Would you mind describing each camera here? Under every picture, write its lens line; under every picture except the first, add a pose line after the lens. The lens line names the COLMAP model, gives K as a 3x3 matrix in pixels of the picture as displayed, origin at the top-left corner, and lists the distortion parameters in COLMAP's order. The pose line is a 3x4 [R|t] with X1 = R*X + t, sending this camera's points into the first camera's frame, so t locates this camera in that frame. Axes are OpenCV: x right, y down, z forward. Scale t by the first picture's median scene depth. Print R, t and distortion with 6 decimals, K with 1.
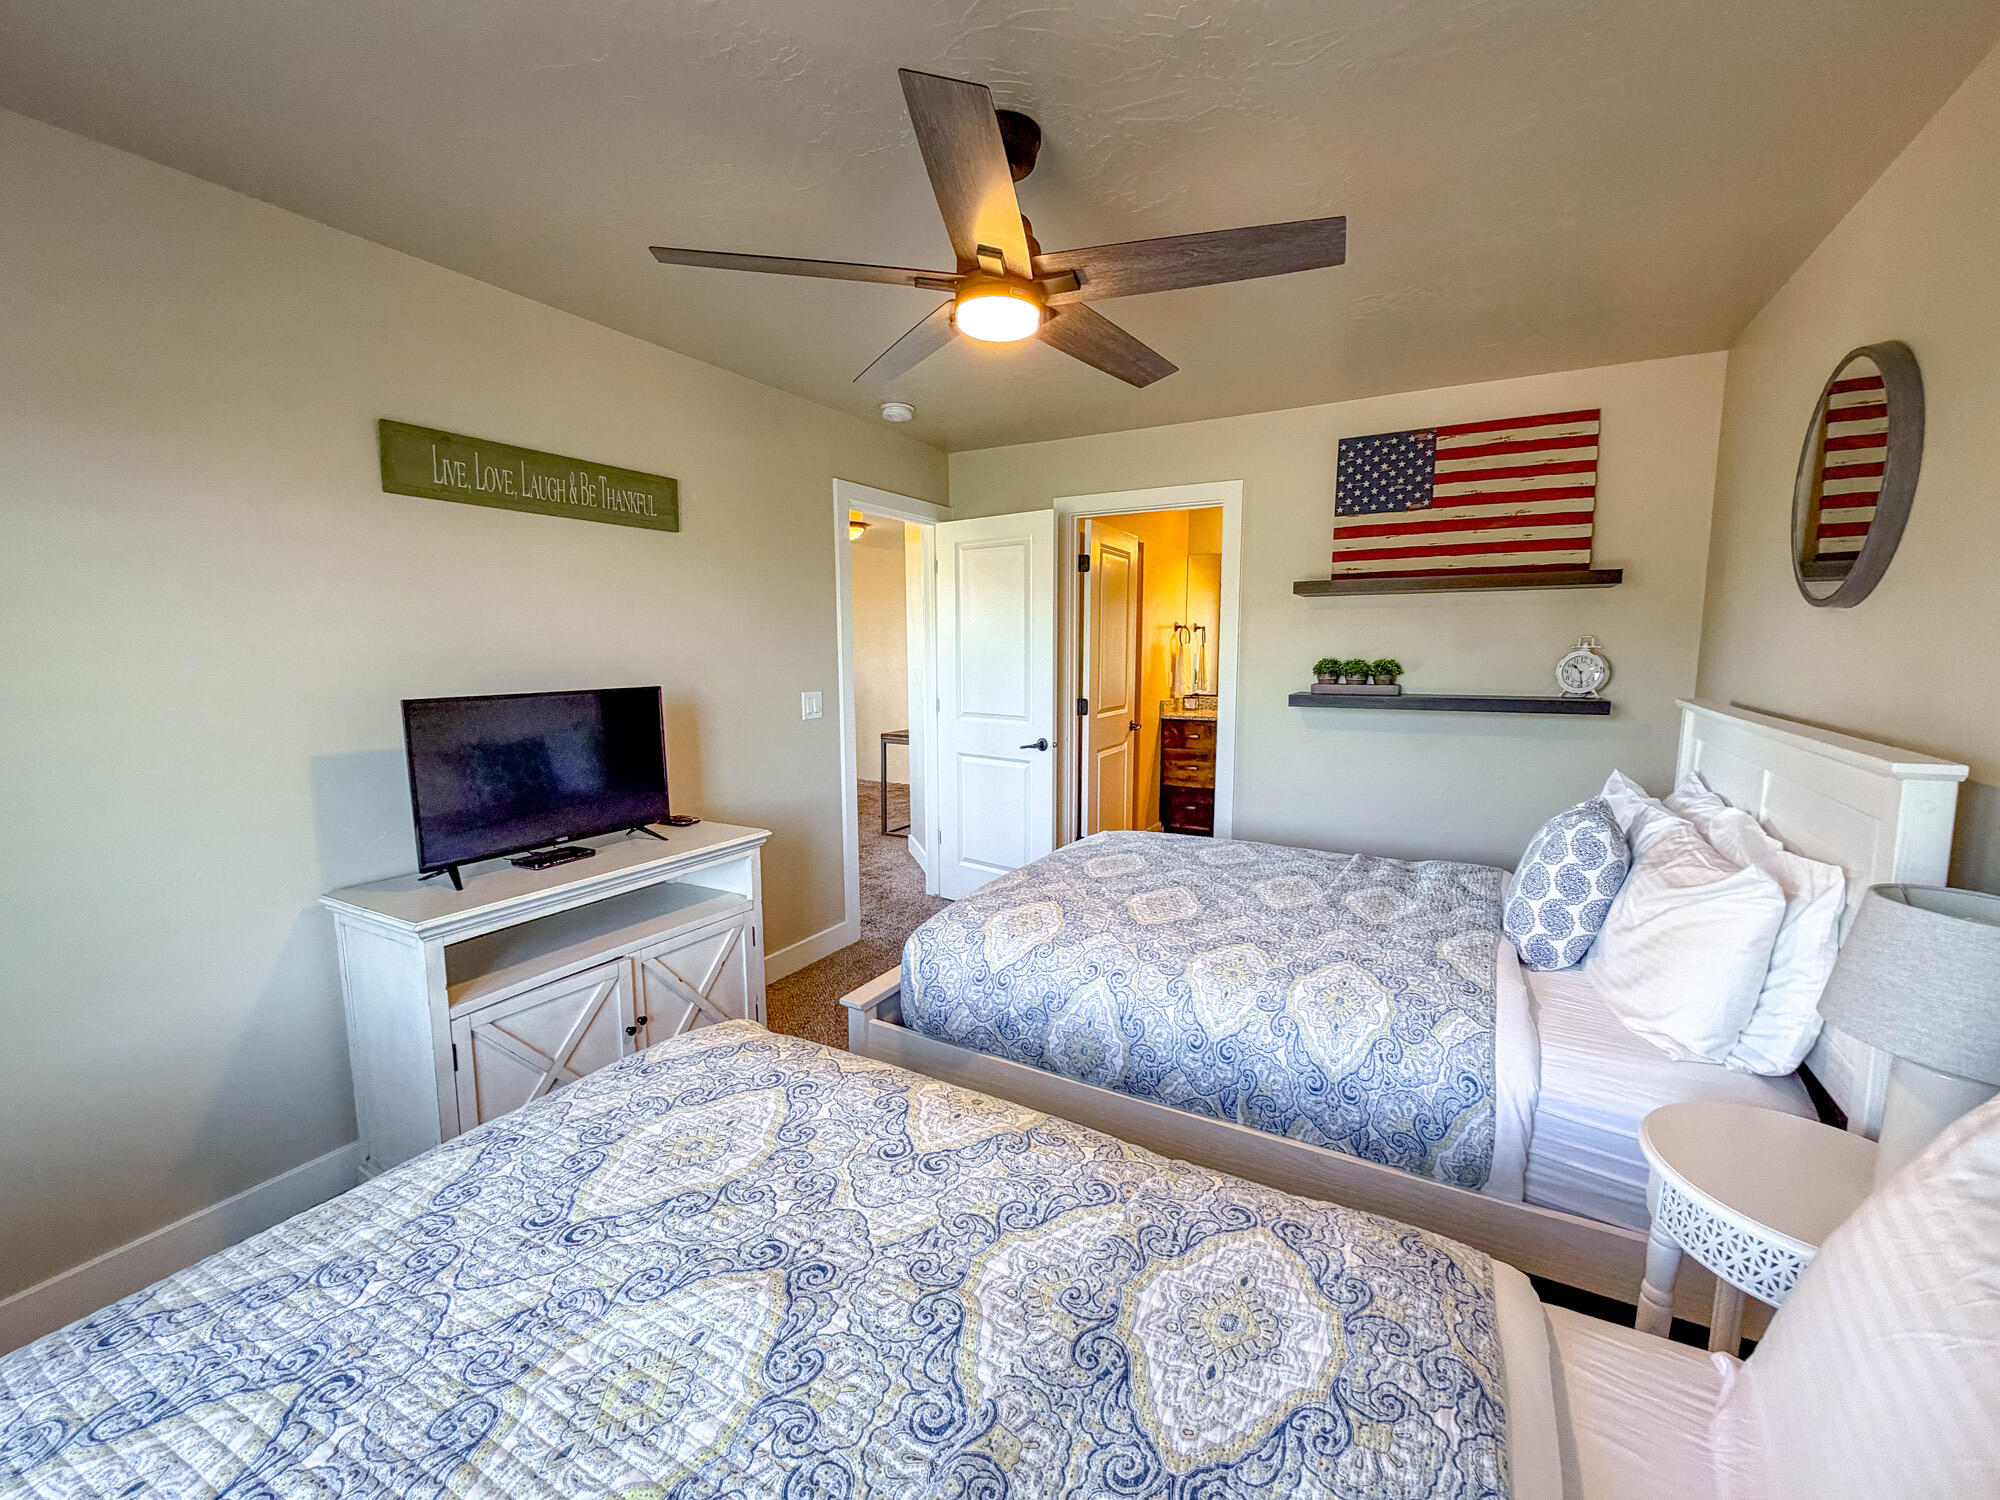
lens RADIAL K [[826.3, 0, 1000.0], [0, 826.3, 750.0], [0, 0, 1]] dist [0.000317, 0.000147]
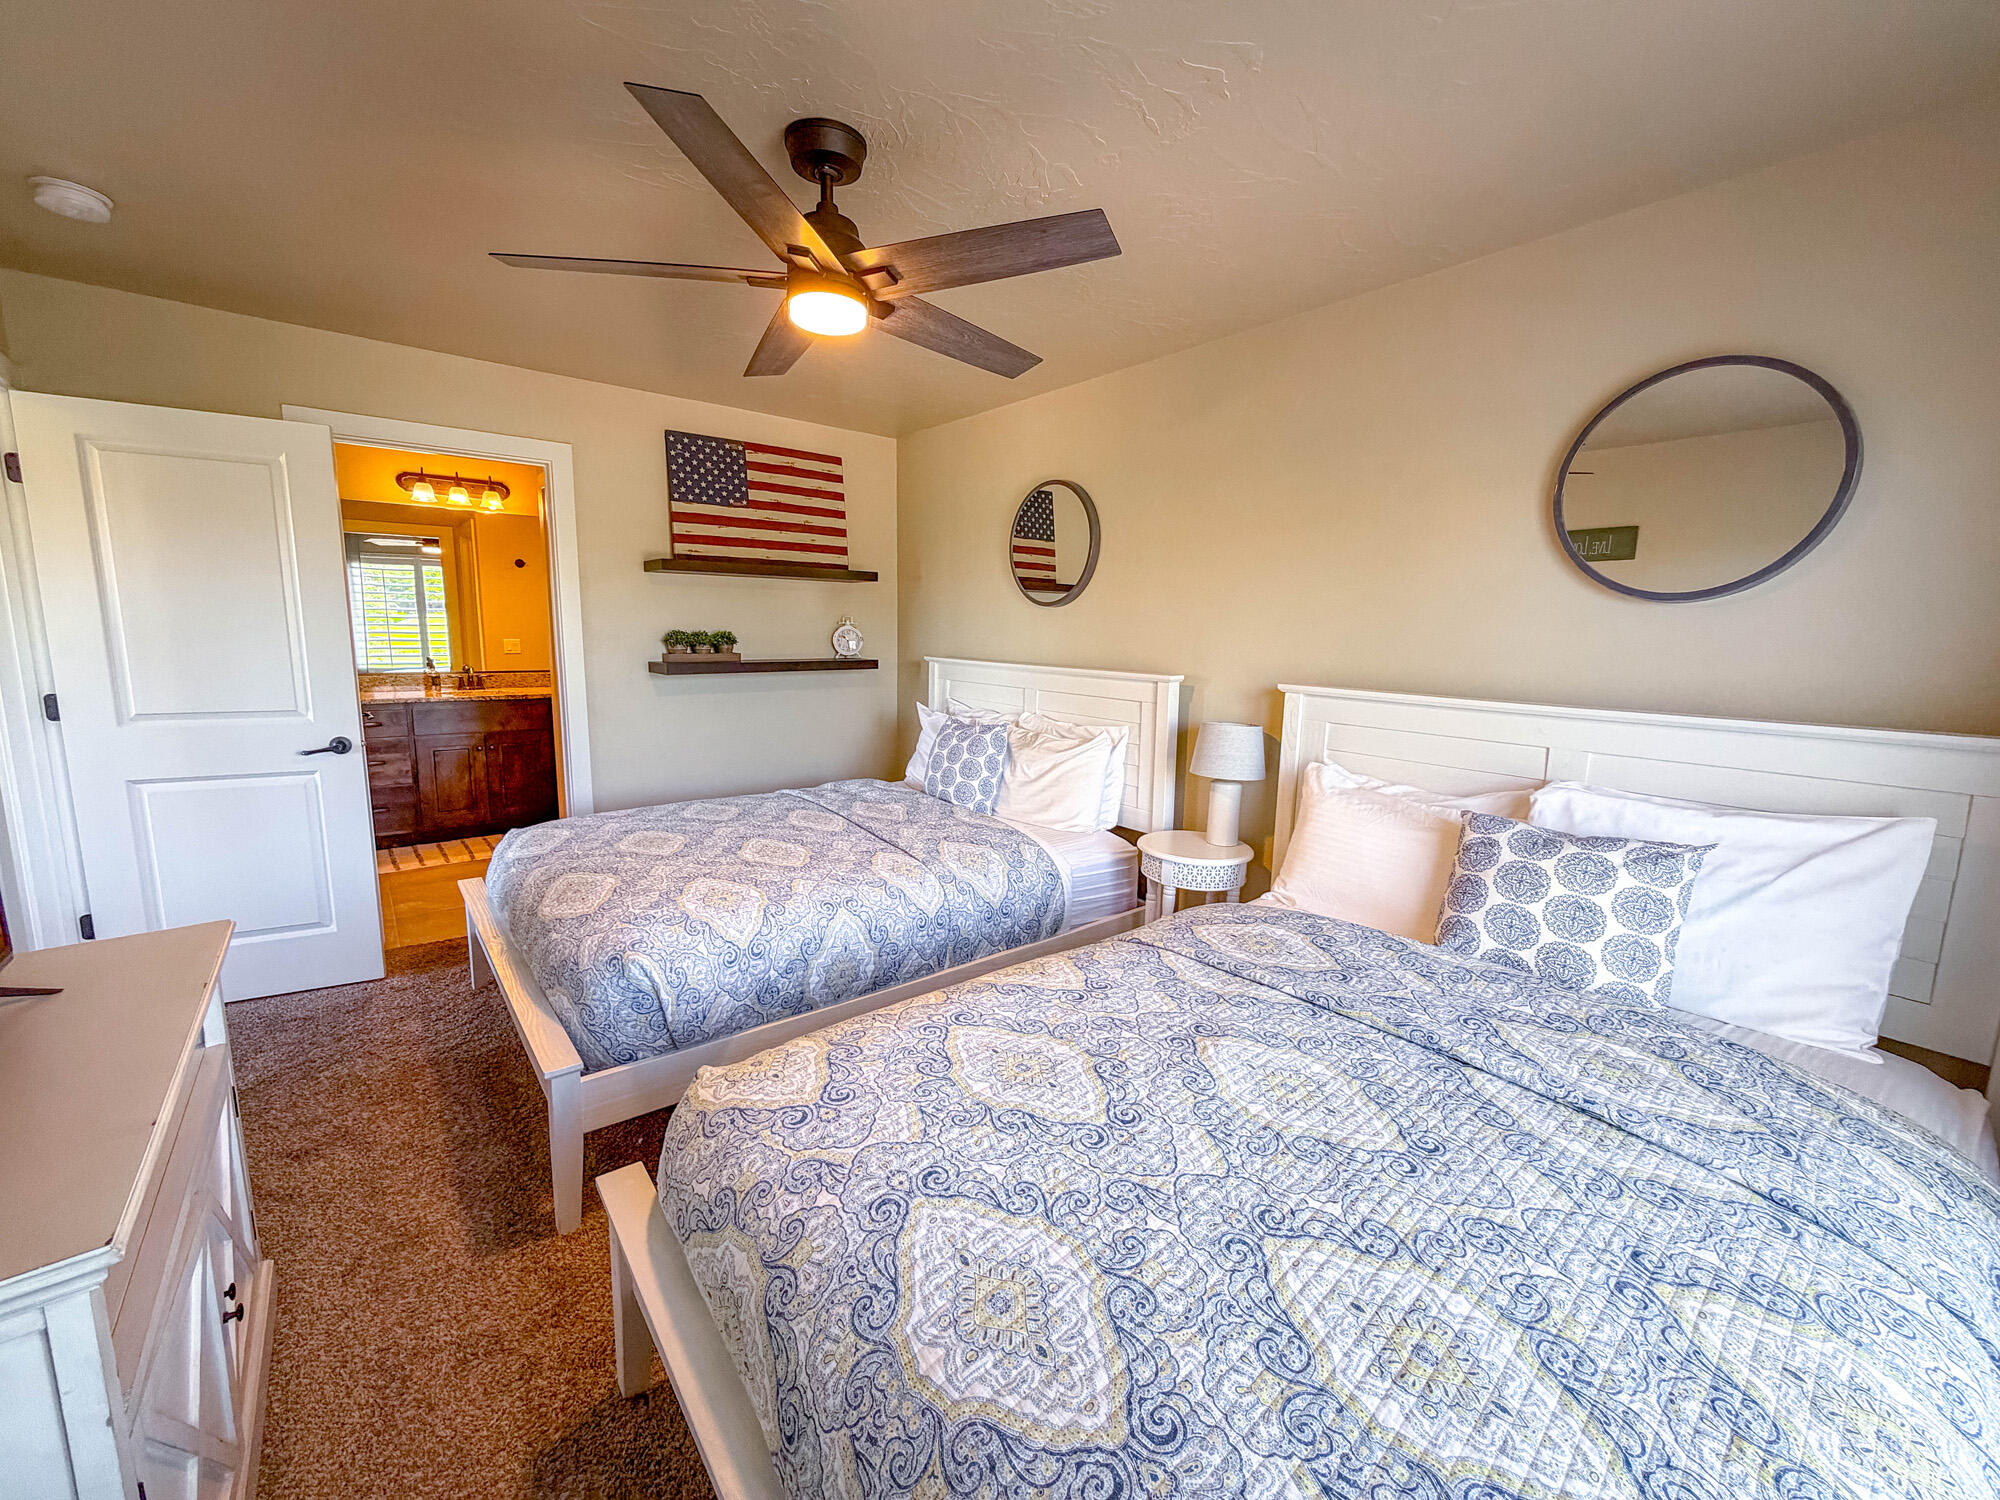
lens RADIAL K [[801.1, 0, 1008.9], [0, 801.1, 747.0], [0, 0, 1]] dist [-0.000678, 0.000166]
pose [[0.361253, -0.131560, 0.923140, -0.656915], [0.098908, 0.989818, 0.102357, -0.032350], [-0.927207, 0.054329, 0.370587, 0.292893]]
